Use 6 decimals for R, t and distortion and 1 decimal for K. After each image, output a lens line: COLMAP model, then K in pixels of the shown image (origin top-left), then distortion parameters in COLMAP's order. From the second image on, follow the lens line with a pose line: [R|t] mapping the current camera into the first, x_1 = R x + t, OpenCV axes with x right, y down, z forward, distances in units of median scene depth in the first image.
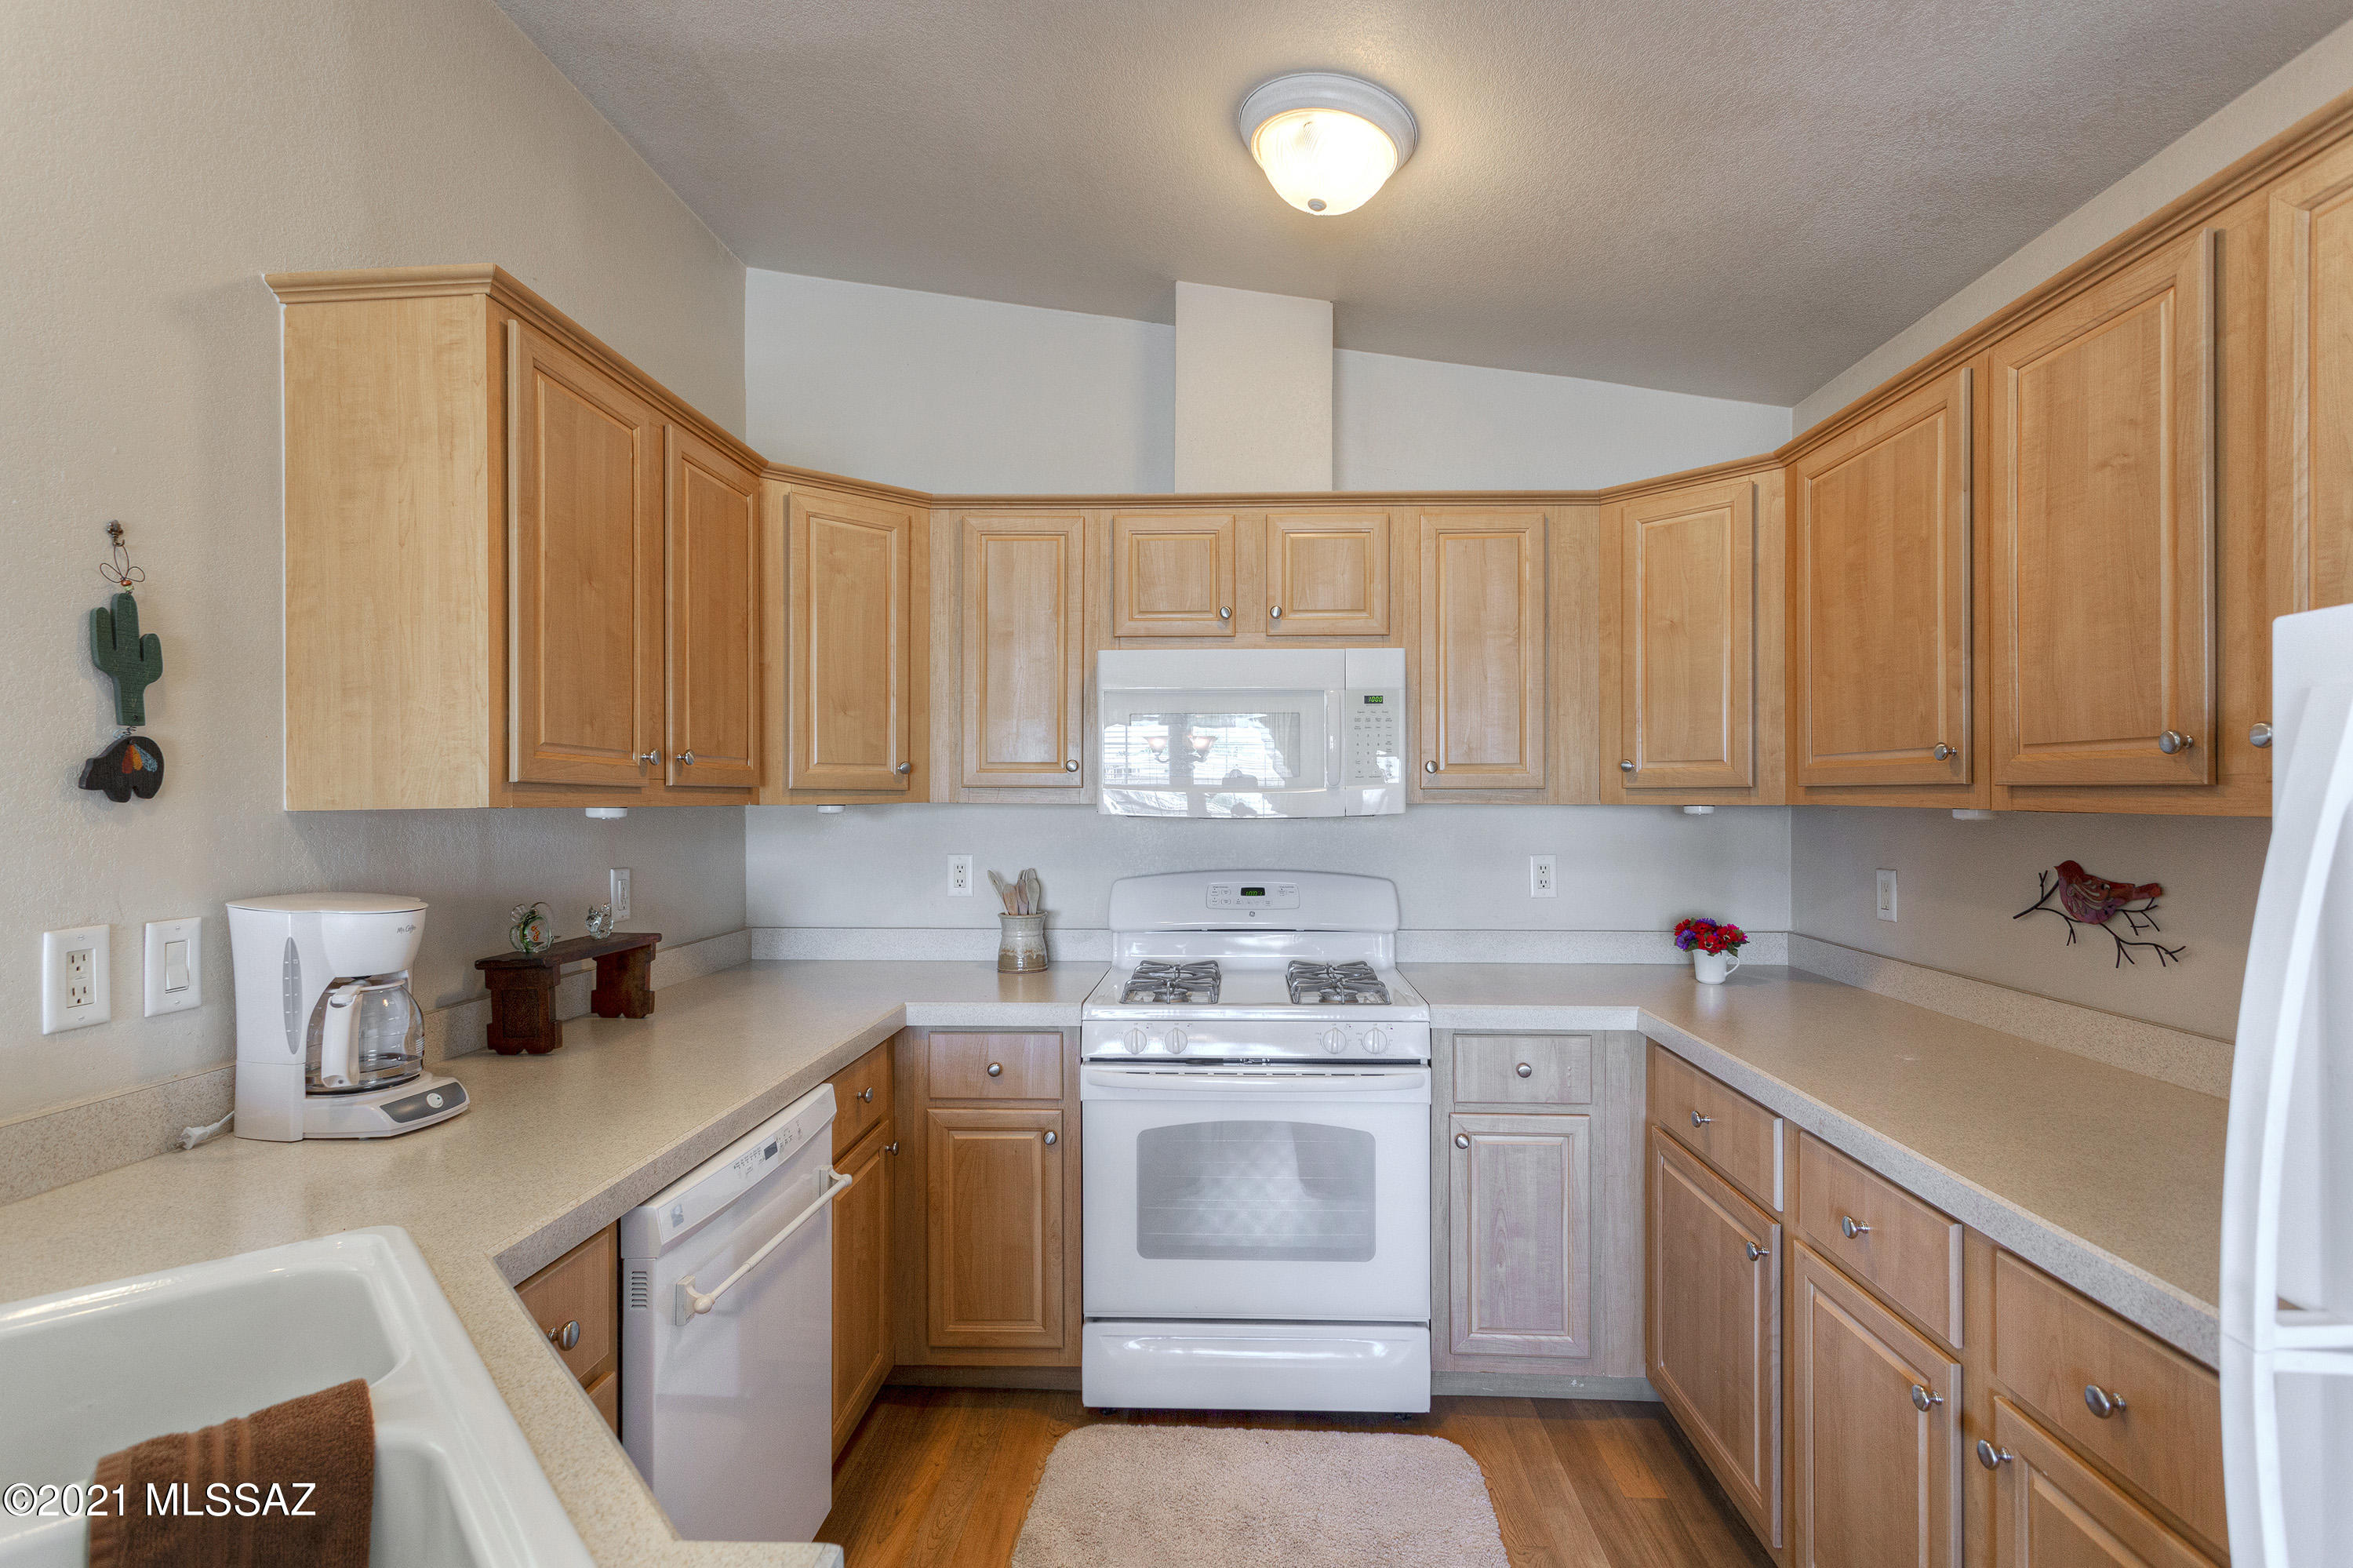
lens RADIAL K [[1129.9, 0, 1172.0], [0, 1129.9, 786.0], [0, 0, 1]] dist [0.002000, 0.001721]
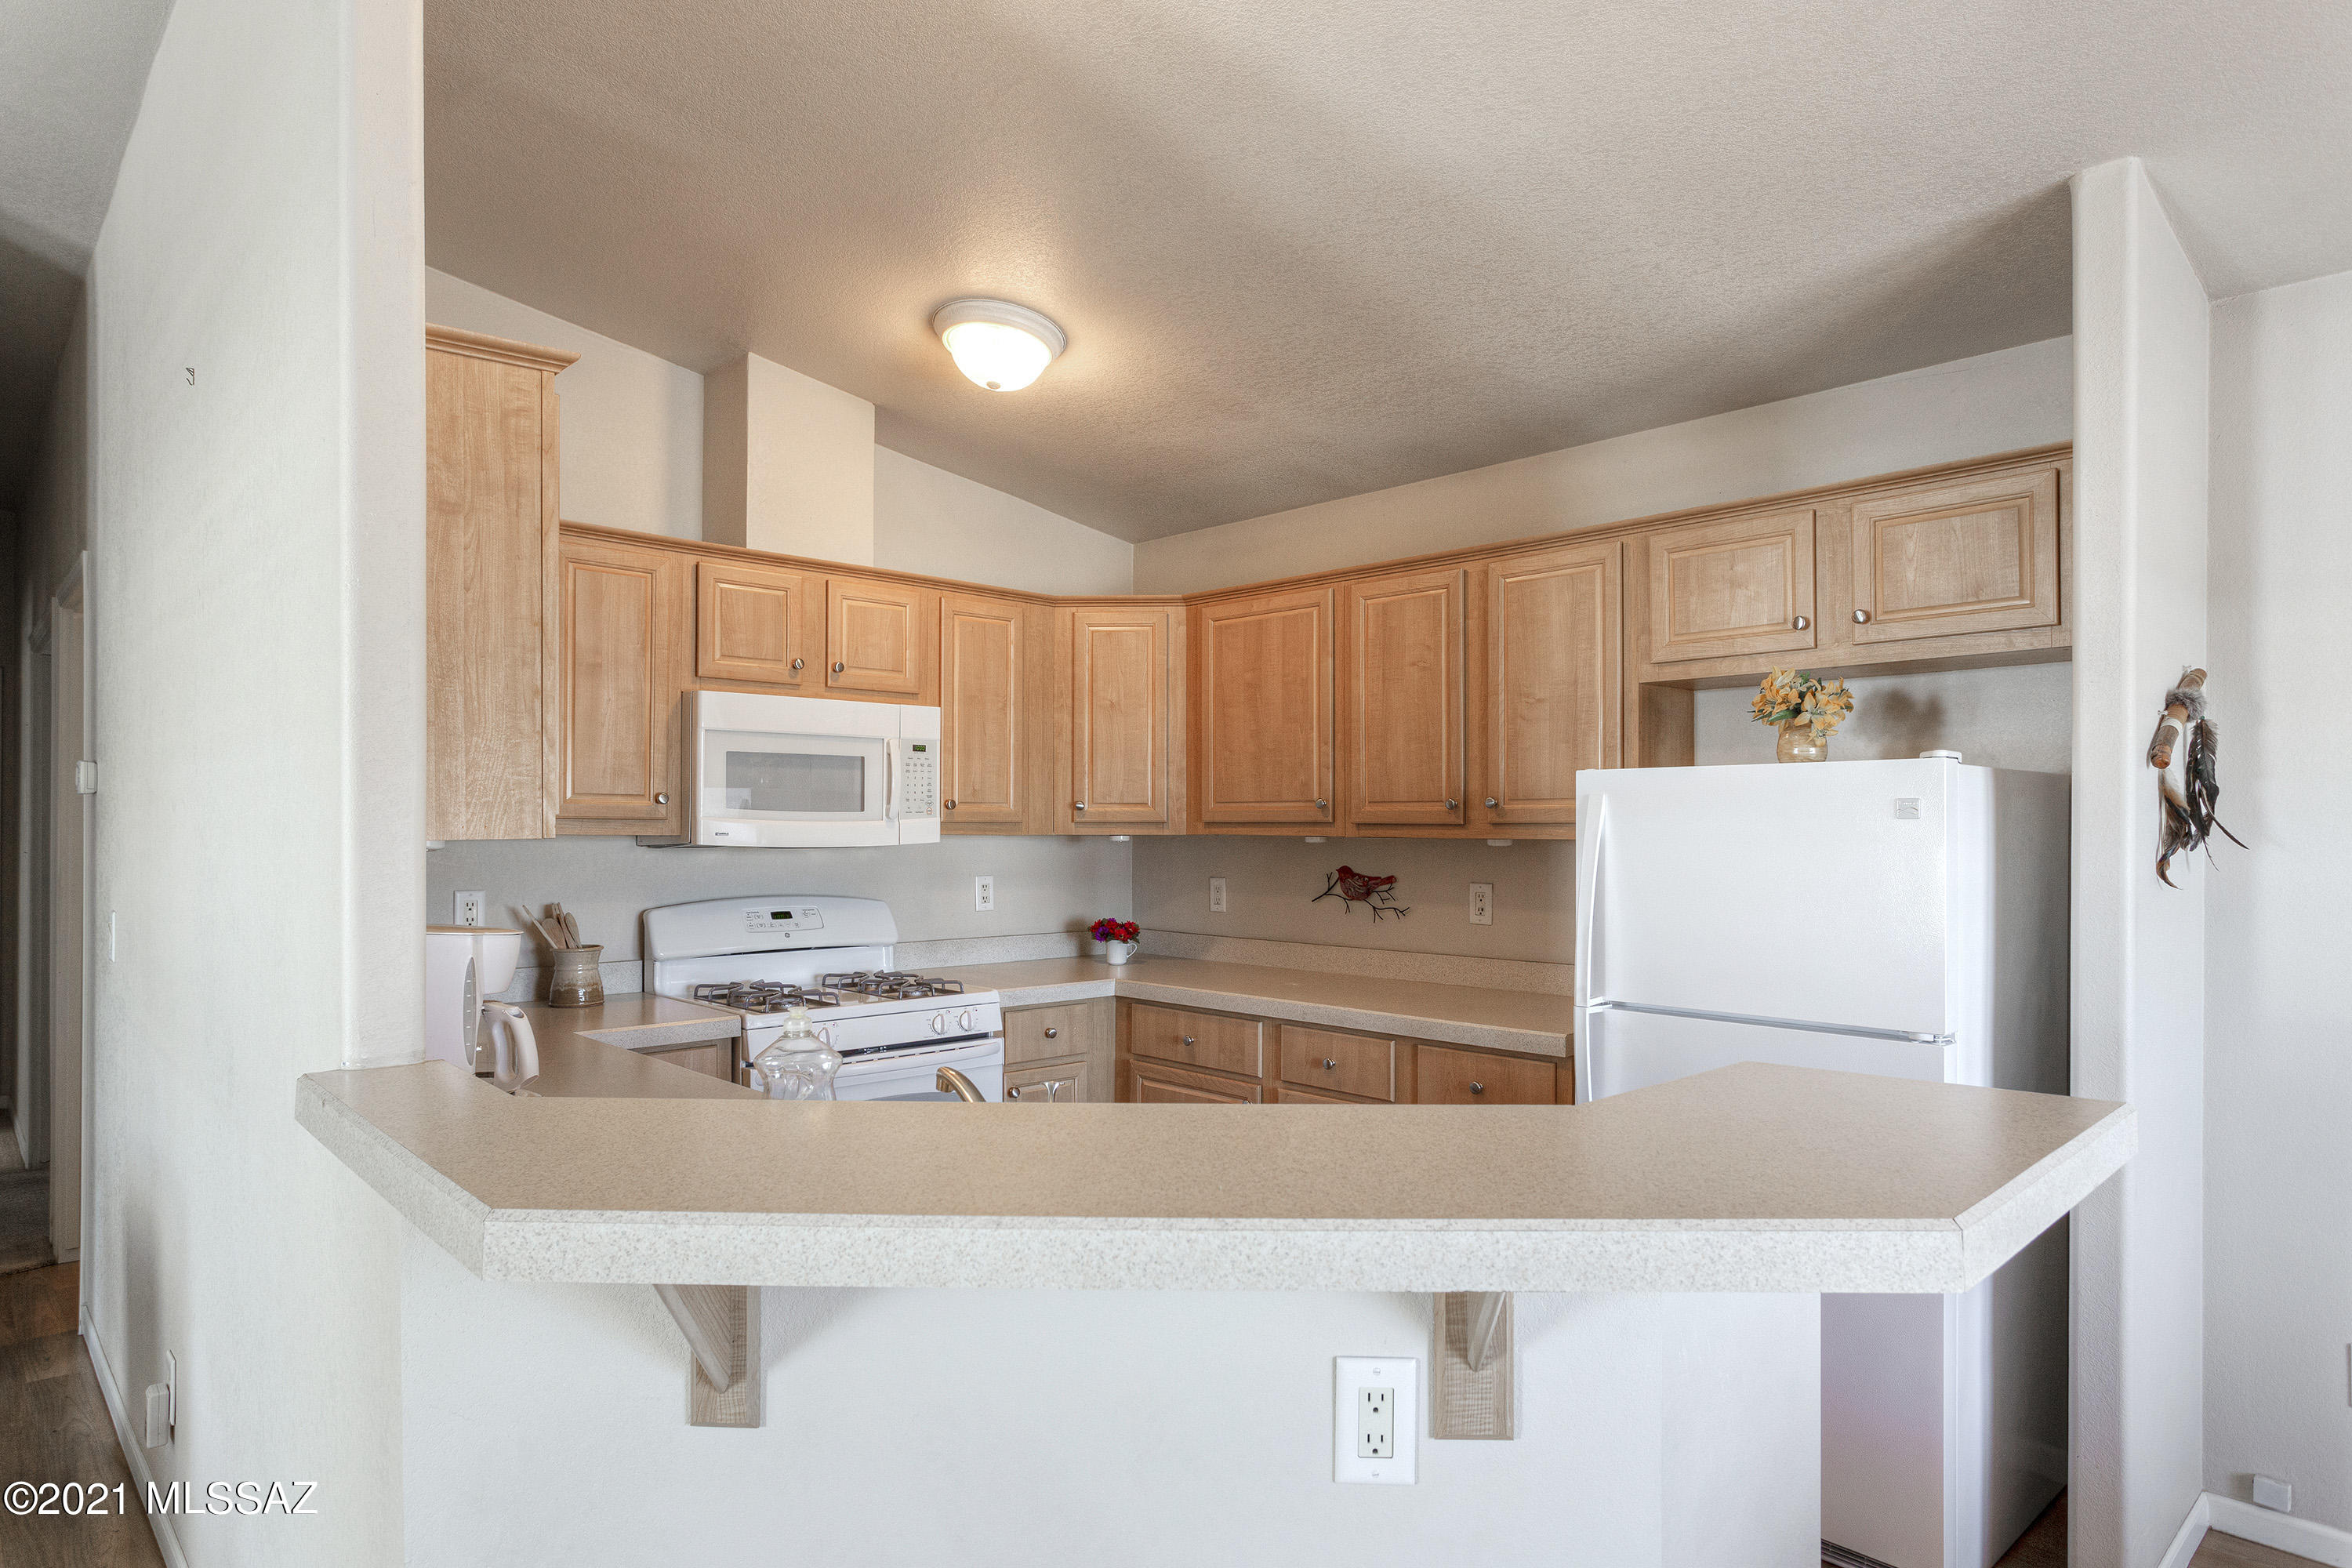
lens RADIAL K [[1388.7, 0, 1177.1], [0, 1388.7, 802.6], [0, 0, 1]] dist [-0.007094, -0.000264]
pose [[0.692658, 0.014919, 0.721112, -0.870808], [-0.008802, 0.999886, -0.012232, -0.003321], [-0.721212, 0.002126, 0.692711, -0.281606]]
